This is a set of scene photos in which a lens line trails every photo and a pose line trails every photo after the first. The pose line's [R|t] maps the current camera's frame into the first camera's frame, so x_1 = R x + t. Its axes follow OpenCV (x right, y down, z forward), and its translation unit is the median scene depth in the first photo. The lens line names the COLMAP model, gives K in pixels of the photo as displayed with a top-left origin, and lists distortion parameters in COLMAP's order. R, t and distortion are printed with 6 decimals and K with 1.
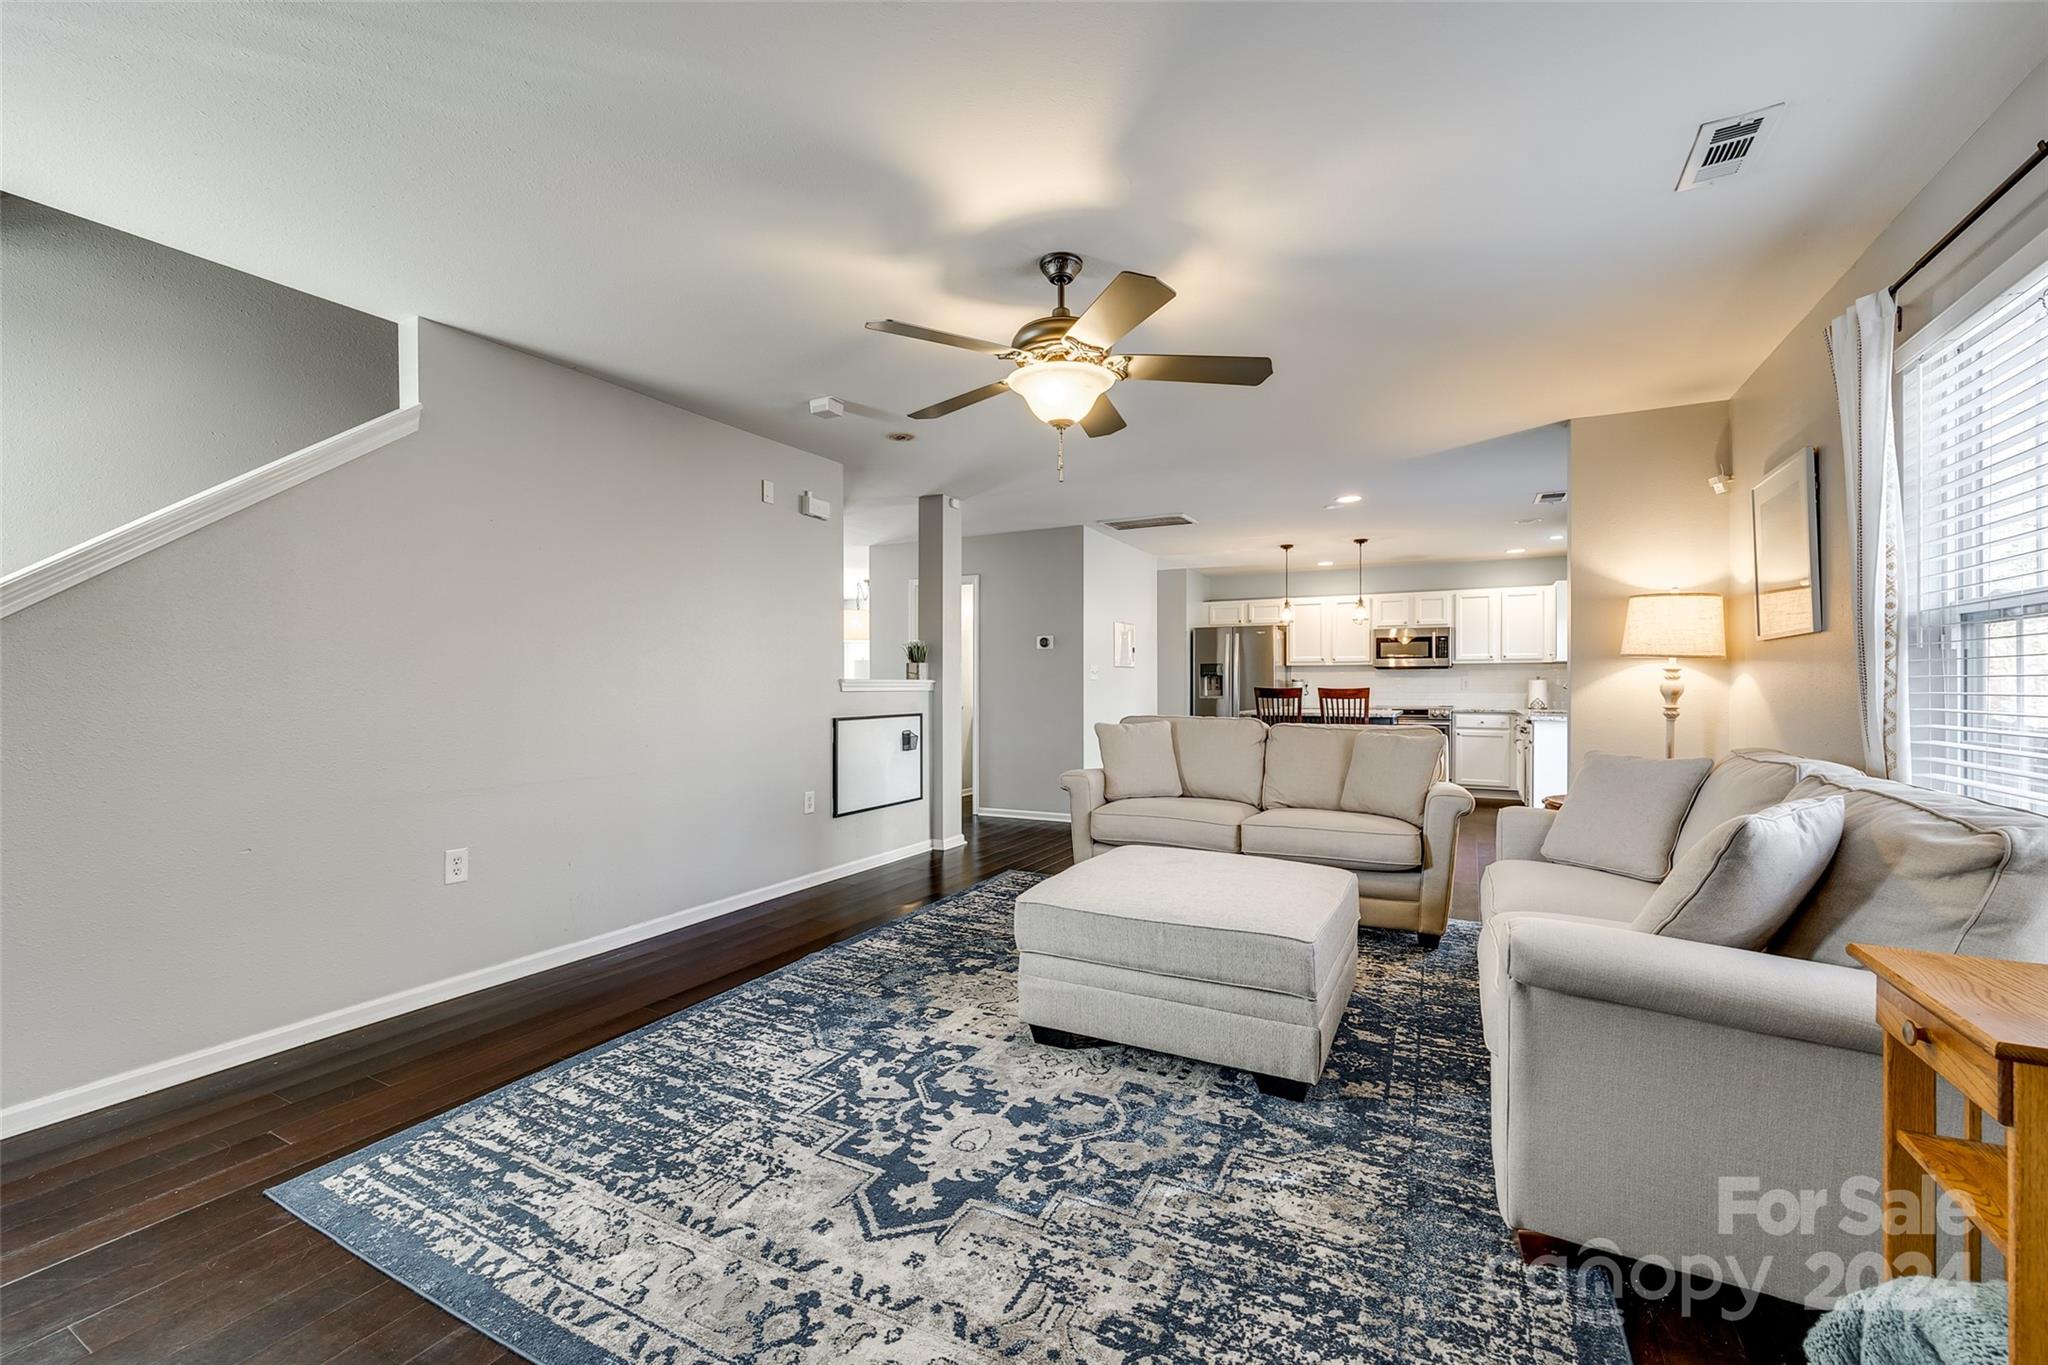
lens RADIAL K [[835.9, 0, 1022.3], [0, 835.9, 681.1], [0, 0, 1]] dist [-0.003317, 0.001261]
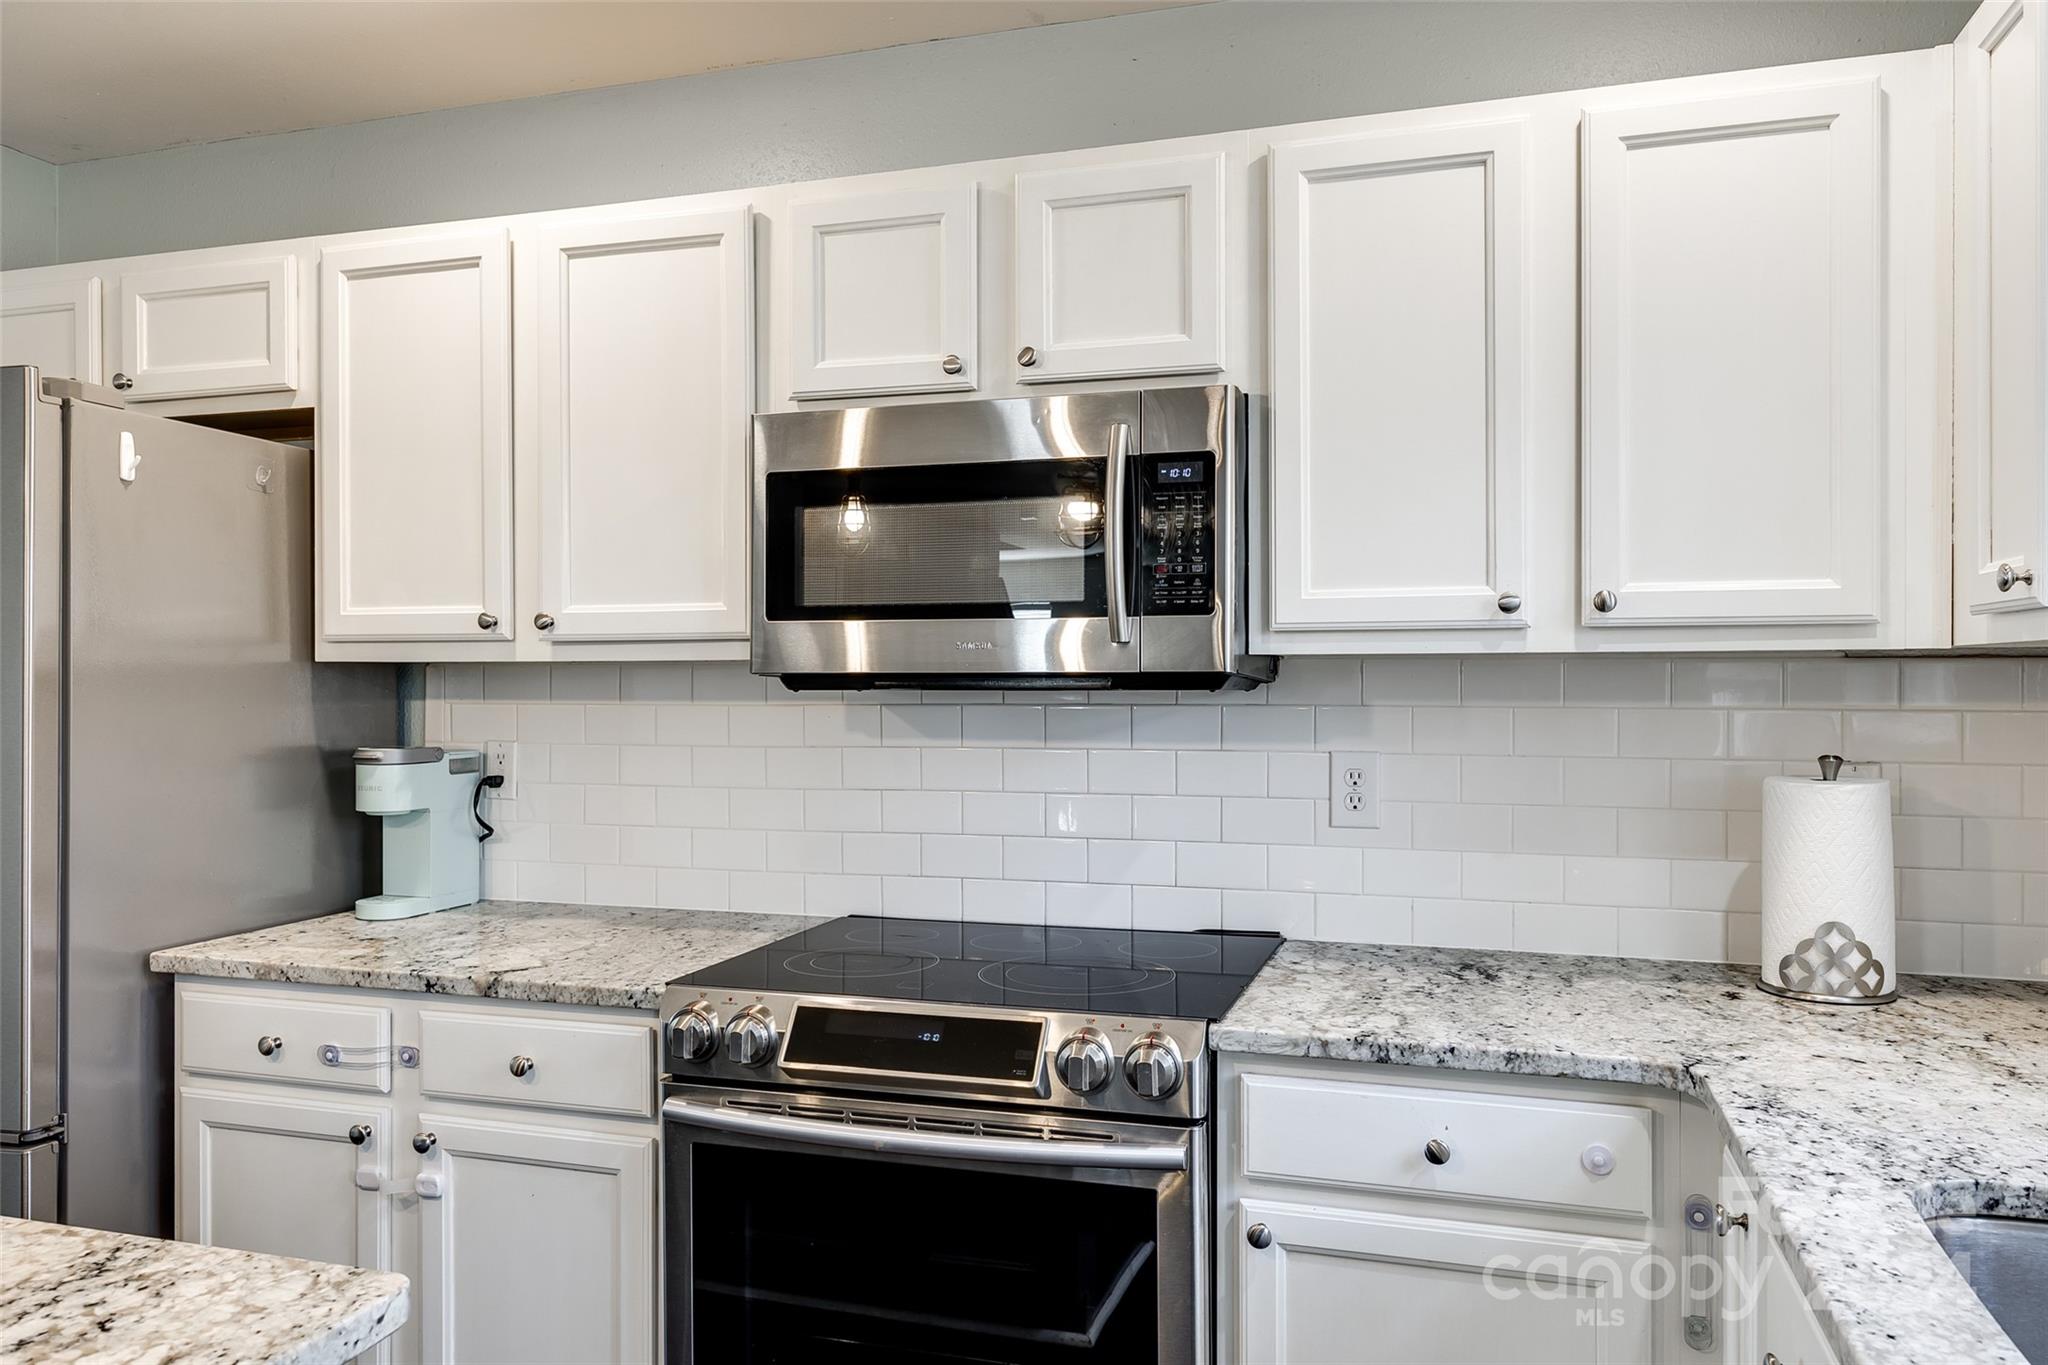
lens RADIAL K [[1475.6, 0, 1012.0], [0, 1475.6, 677.5], [0, 0, 1]] dist [0.005382, -0.002390]
pose [[0.982380, -0.001474, 0.186889, 1.615339], [0.001635, 0.999998, -0.000707, -0.063003], [-0.186888, 0.001000, 0.982381, 2.875051]]
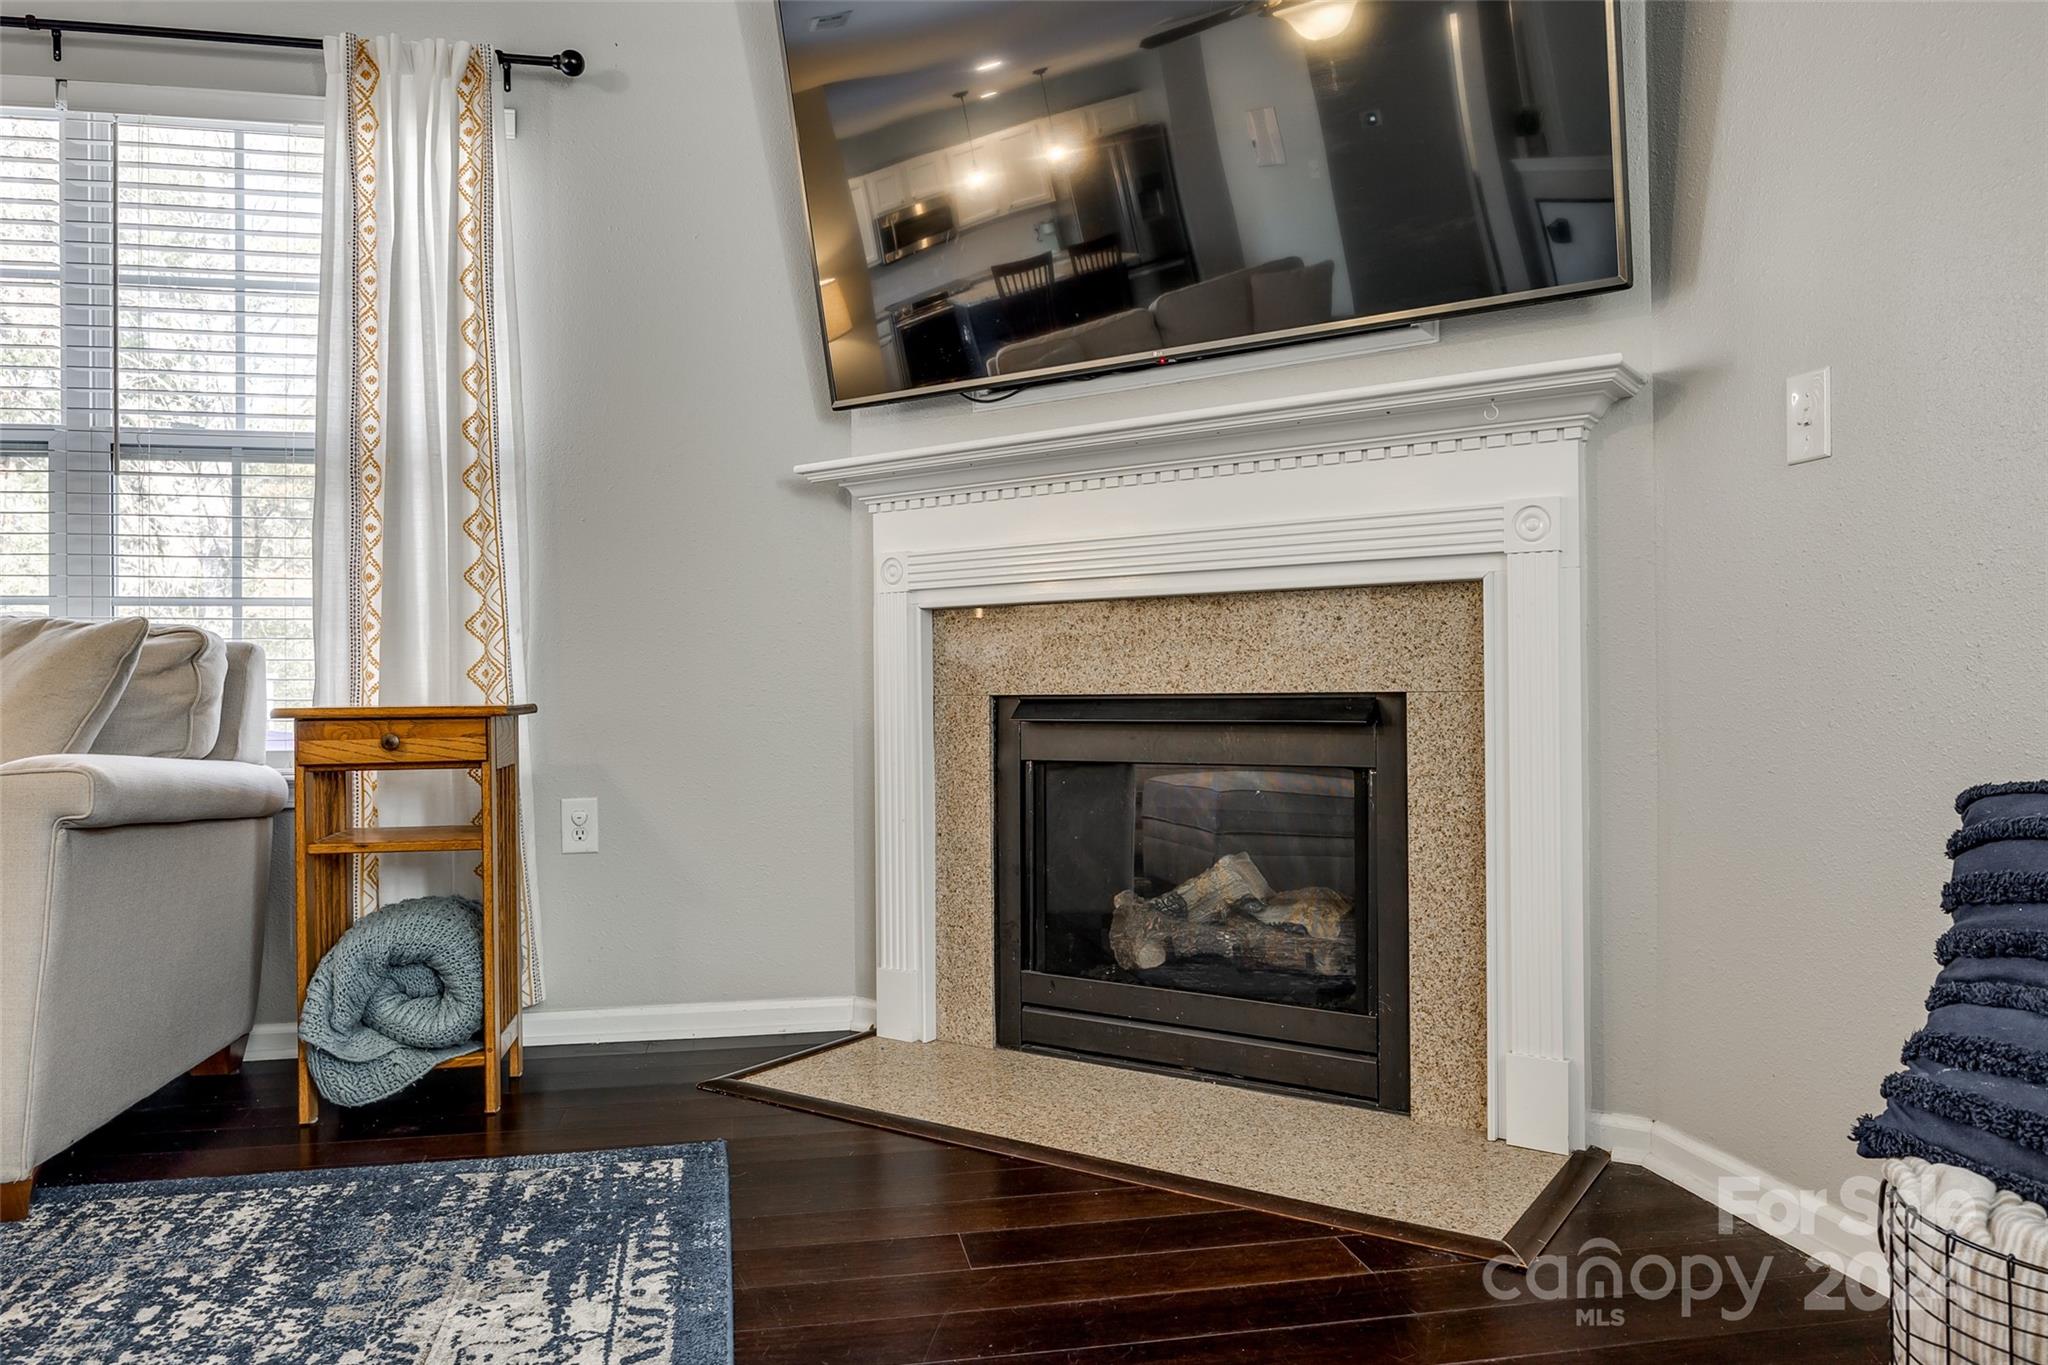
lens RADIAL K [[1409.8, 0, 1018.4], [0, 1409.8, 672.4], [0, 0, 1]] dist [-0.006895, 0.001706]
pose [[-0.623432, 0.012405, 0.781779, -0.661024], [0.004576, 0.999915, -0.012218, 0.155396], [-0.781864, -0.004039, -0.623436, 0.756633]]
